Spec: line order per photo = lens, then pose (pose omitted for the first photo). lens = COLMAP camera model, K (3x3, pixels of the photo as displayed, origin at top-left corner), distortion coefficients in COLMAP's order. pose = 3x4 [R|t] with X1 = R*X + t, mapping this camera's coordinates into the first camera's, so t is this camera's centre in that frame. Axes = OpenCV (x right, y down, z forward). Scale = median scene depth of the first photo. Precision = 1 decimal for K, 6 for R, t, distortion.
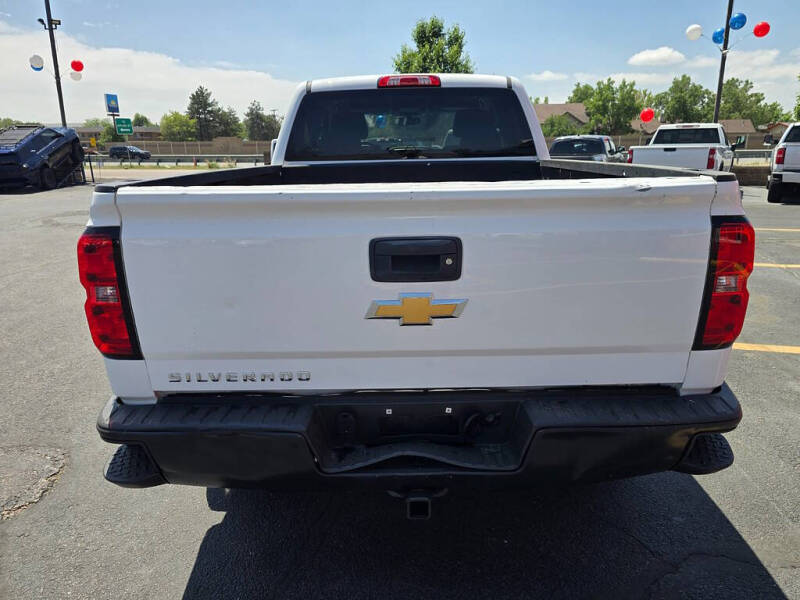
lens RADIAL K [[543.2, 0, 401.3], [0, 543.2, 307.9], [0, 0, 1]] dist [0.052601, -0.045088]
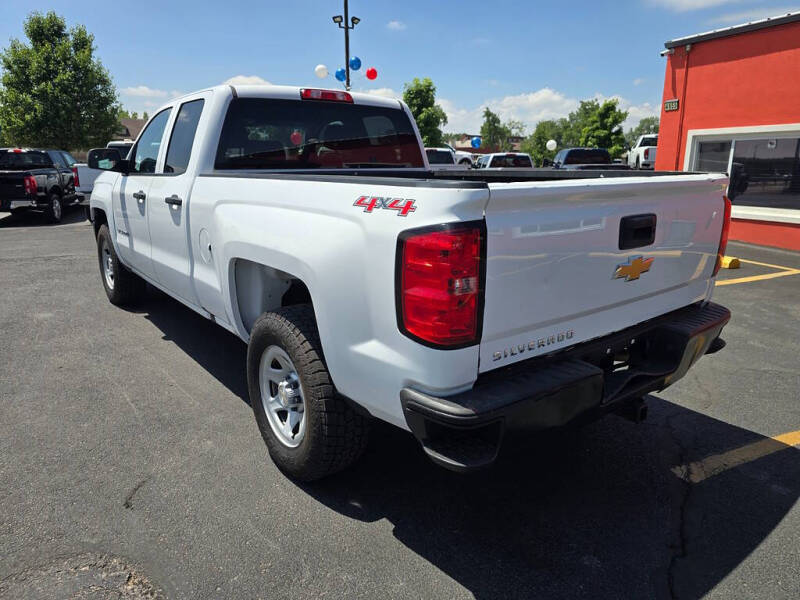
lens RADIAL K [[543.2, 0, 403.9], [0, 543.2, 302.5], [0, 0, 1]] dist [0.052601, -0.045088]
pose [[0.786167, -0.141027, 0.601708, -0.104950], [0.165572, 0.986087, 0.014787, -0.002343], [-0.595422, 0.088001, 0.798579, 0.019981]]
